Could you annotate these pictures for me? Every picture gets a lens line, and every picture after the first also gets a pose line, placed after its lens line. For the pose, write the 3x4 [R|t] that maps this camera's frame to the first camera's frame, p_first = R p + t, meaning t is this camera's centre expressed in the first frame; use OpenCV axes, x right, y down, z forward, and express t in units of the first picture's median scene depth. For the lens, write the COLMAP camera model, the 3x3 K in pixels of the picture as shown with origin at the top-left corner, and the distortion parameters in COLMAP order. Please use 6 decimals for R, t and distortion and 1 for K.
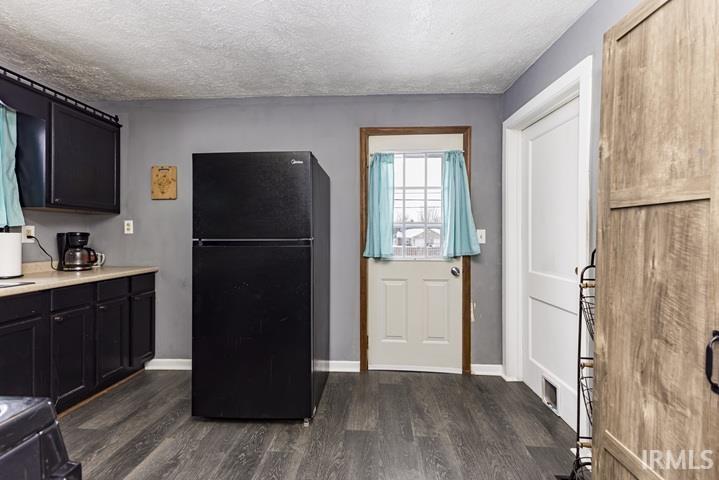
lens RADIAL K [[311.3, 0, 364.2], [0, 311.3, 237.7], [0, 0, 1]] dist [0.003235, -0.000130]
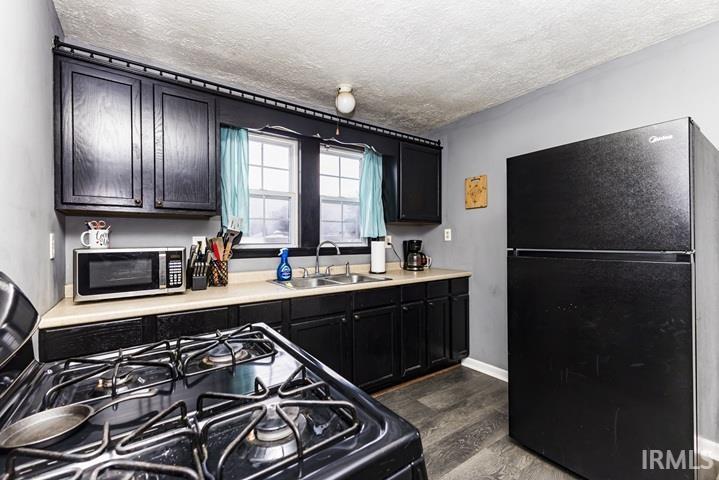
lens RADIAL K [[311.0, 0, 359.5], [0, 311.0, 240.0], [0, 0, 1]] dist [0.004246, -0.000120]
pose [[0.617542, -0.003026, -0.786532, -0.070134], [0.004600, 0.999989, -0.000236, -0.019879], [0.786524, -0.003472, 0.617549, 0.049286]]
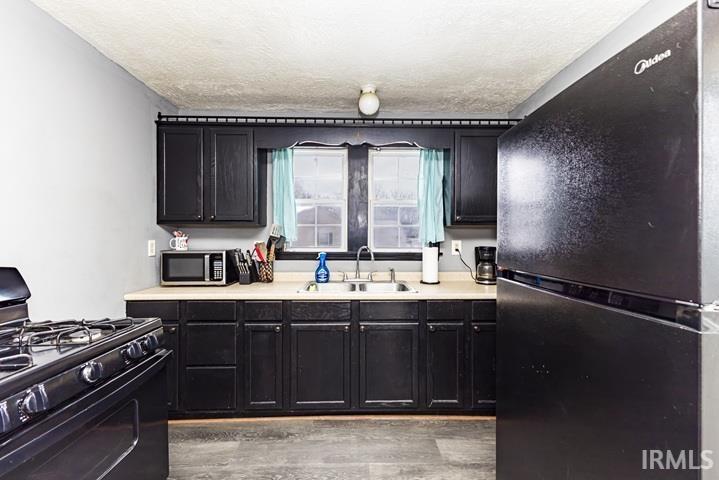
lens RADIAL K [[304.6, 0, 359.0], [0, 304.6, 238.0], [0, 0, 1]] dist [0.000305, -0.000534]
pose [[0.068618, -0.002543, -0.997640, 0.054911], [-0.003346, 0.999991, -0.002779, -0.042726], [0.997637, 0.003529, 0.068609, 0.542363]]
